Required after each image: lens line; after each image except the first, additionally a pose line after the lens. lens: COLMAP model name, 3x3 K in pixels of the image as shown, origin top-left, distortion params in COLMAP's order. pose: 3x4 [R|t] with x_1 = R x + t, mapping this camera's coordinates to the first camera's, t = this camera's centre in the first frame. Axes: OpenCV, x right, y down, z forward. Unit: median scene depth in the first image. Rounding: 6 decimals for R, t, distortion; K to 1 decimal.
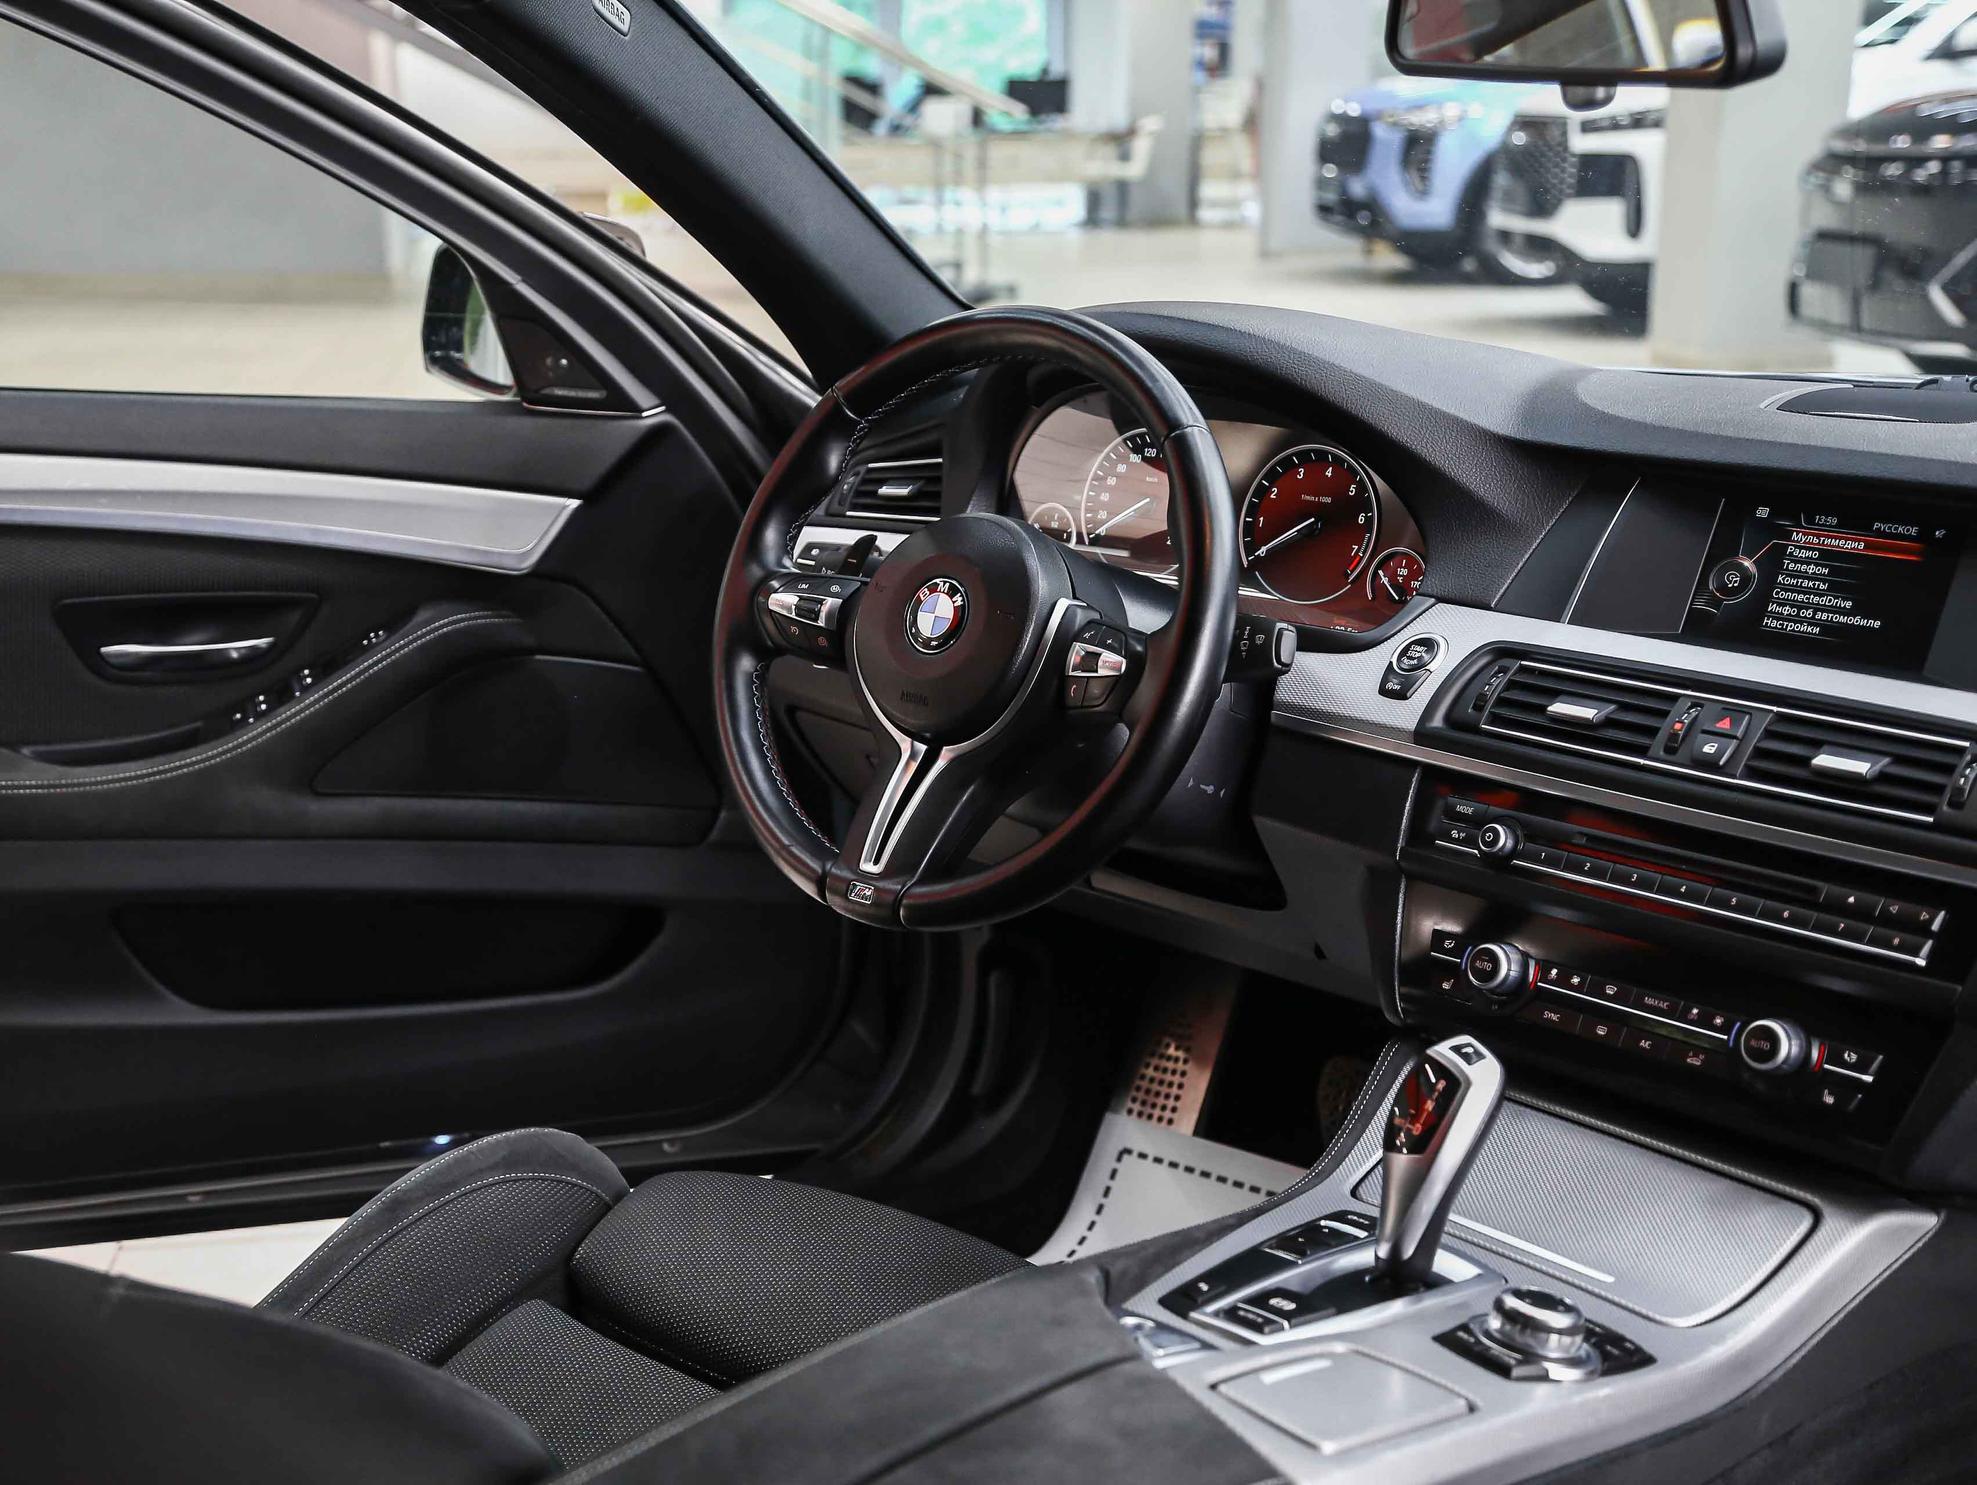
lens RADIAL K [[2676.3, 0, 959.8], [0, 2676.3, 741.0], [0, 0, 1]] dist [0.071059, 0.000000]
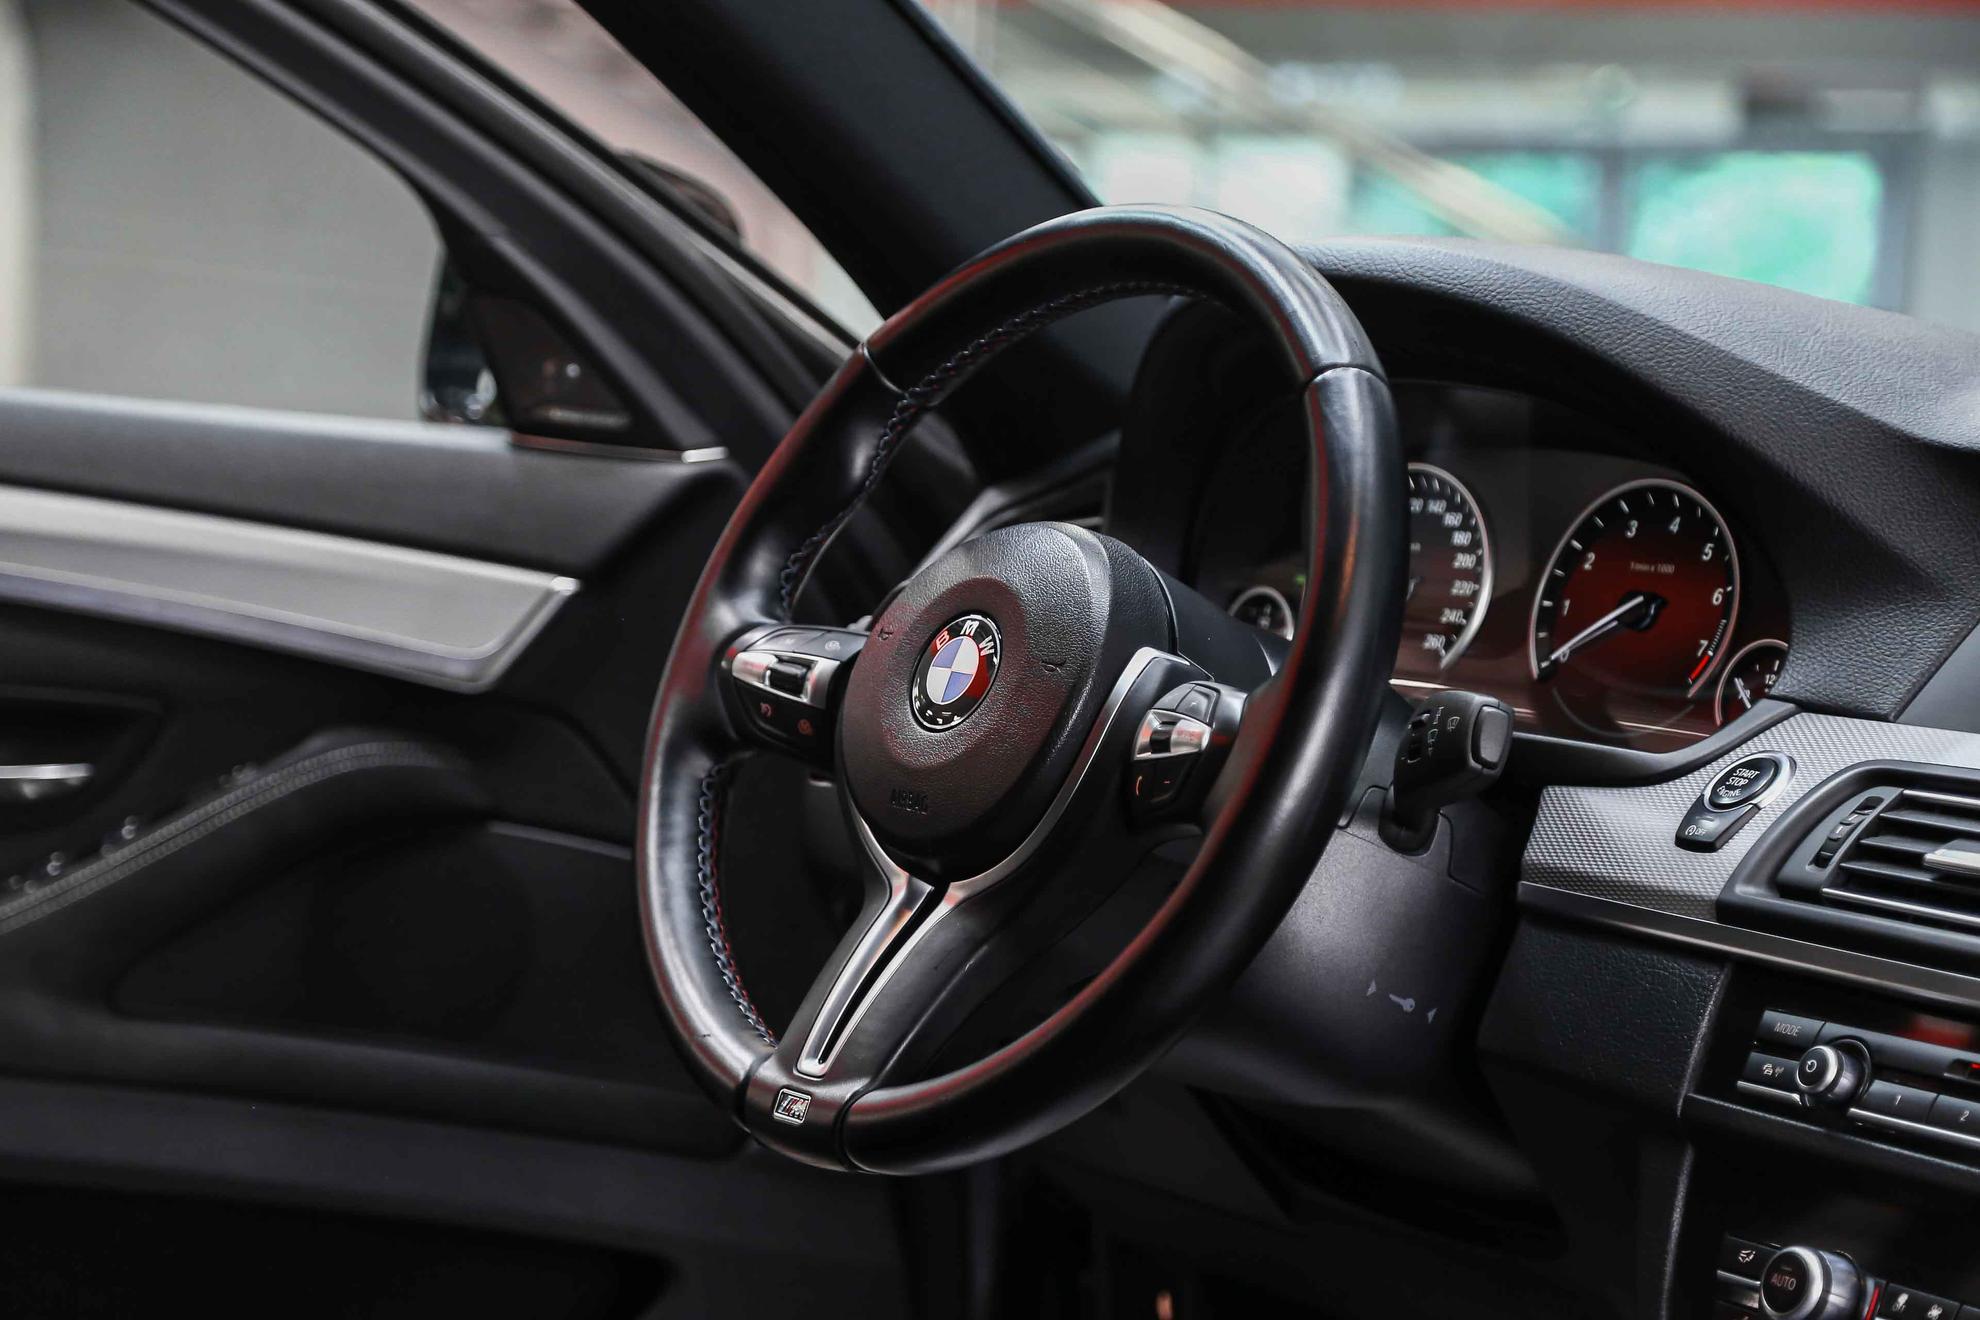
lens RADIAL K [[4328.5, 0, 978.8], [0, 4328.5, 659.1], [0, 0, 1]] dist [0.343517, 0.000000]
pose [[0.980998, 0.051748, -0.186988, 0.179280], [-0.084322, 0.981709, -0.170699, 0.118050], [0.174735, 0.183223, 0.967418, 0.022285]]
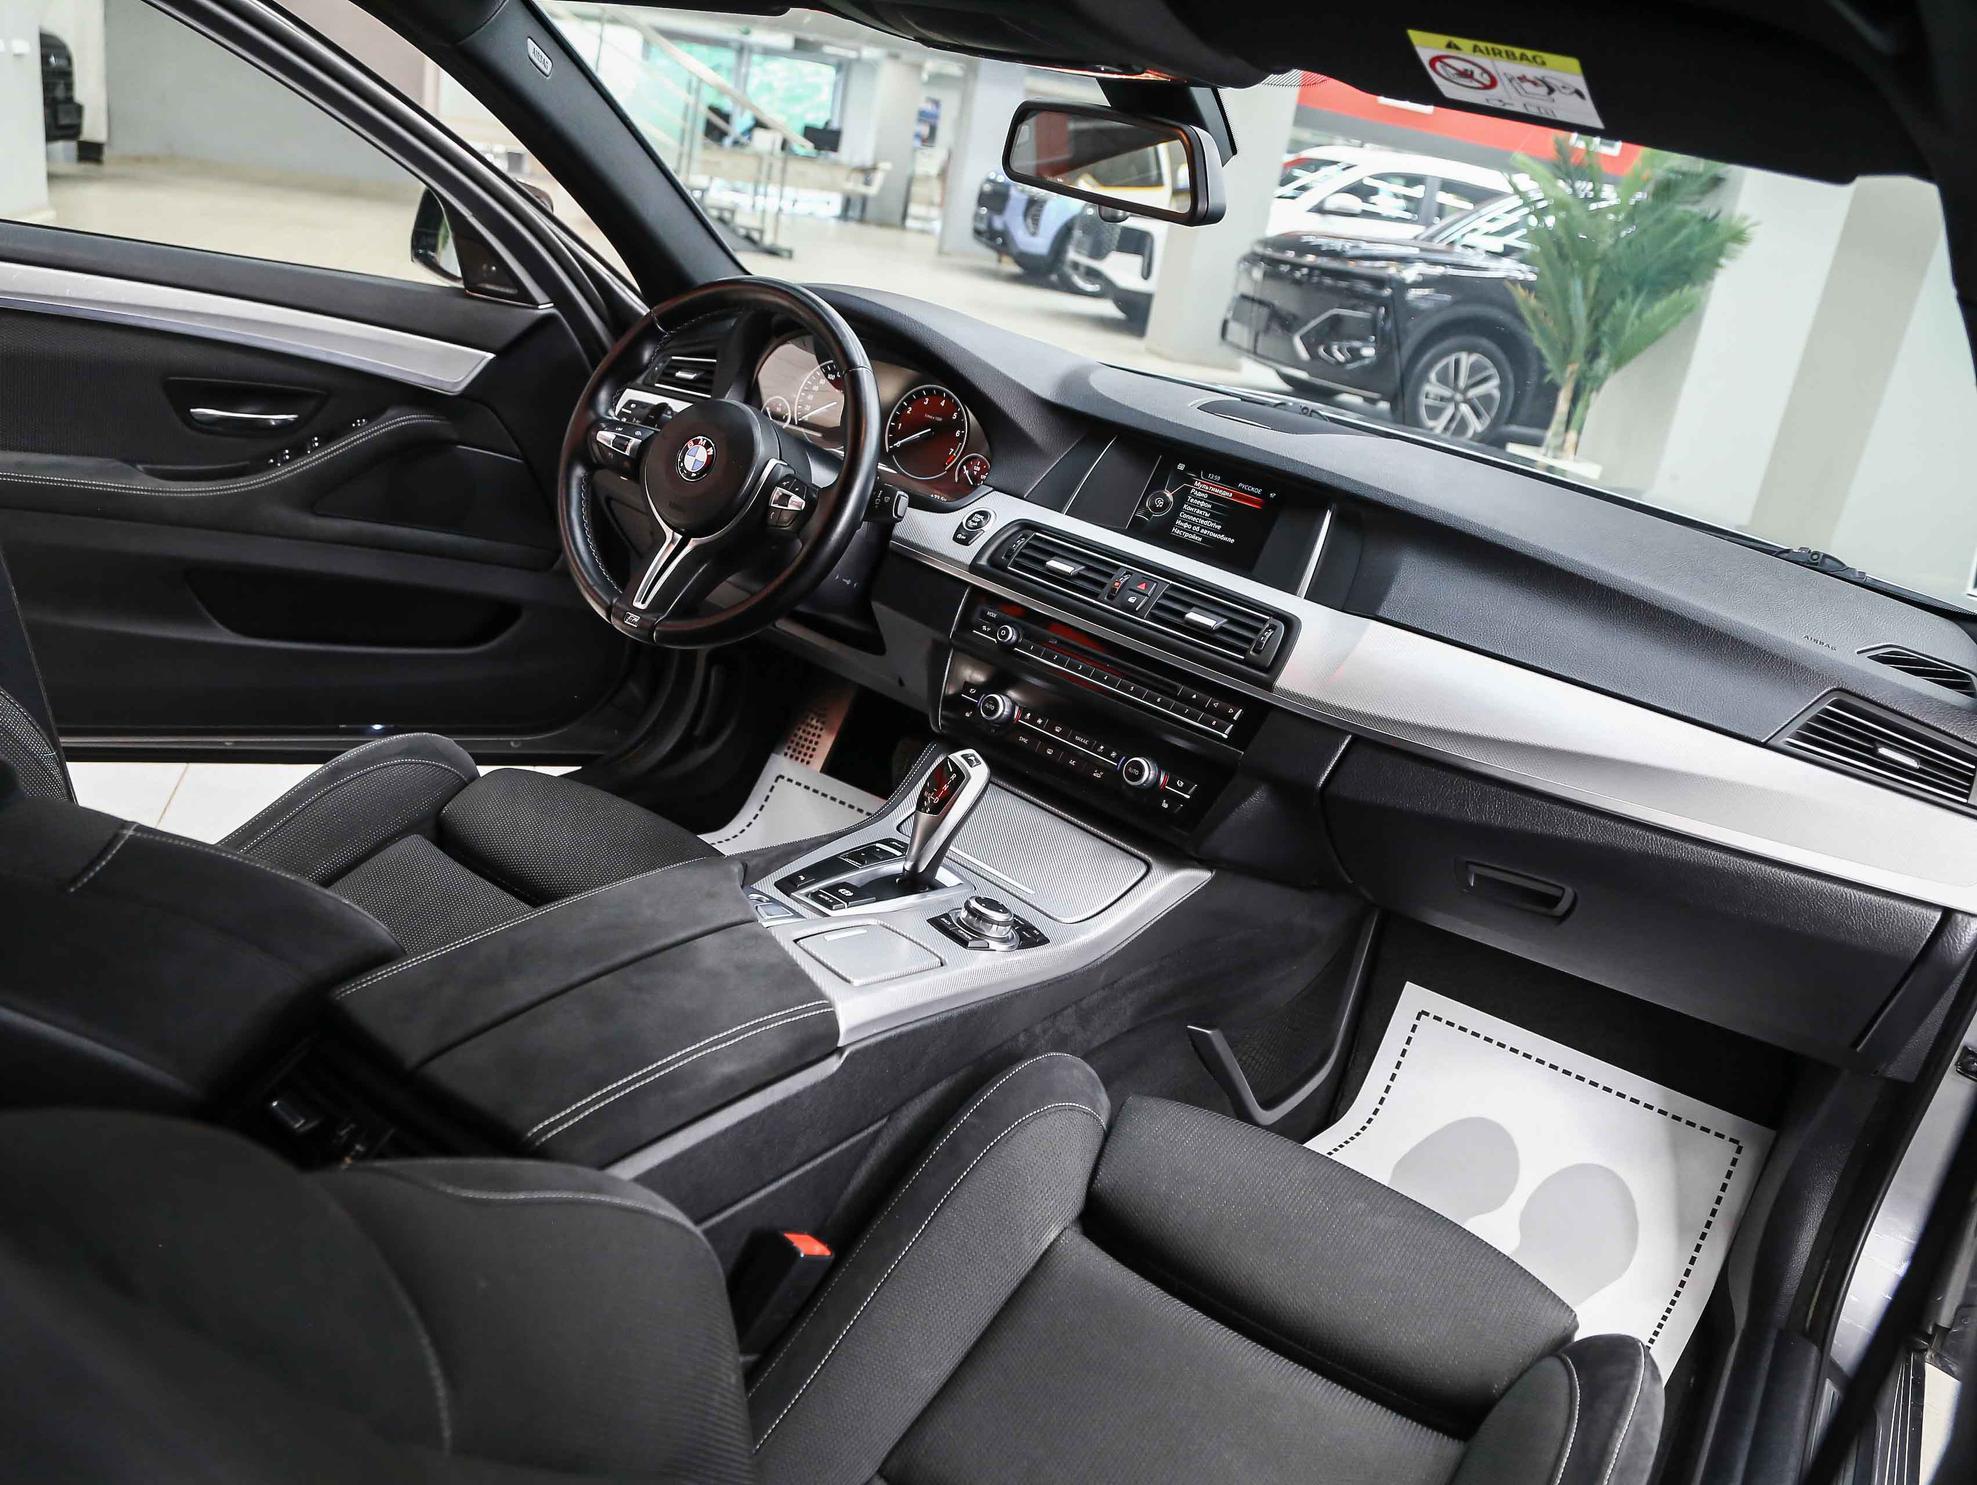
lens RADIAL K [[1522.1, 0, 969.3], [0, 1522.1, 744.1], [0, 0, 1]] dist [-0.127992, 0.053451]
pose [[0.979502, 0.109298, 0.169204, 0.017400], [-0.132860, 0.981921, 0.134834, -0.021215], [-0.151408, -0.154550, 0.976314, 0.037426]]
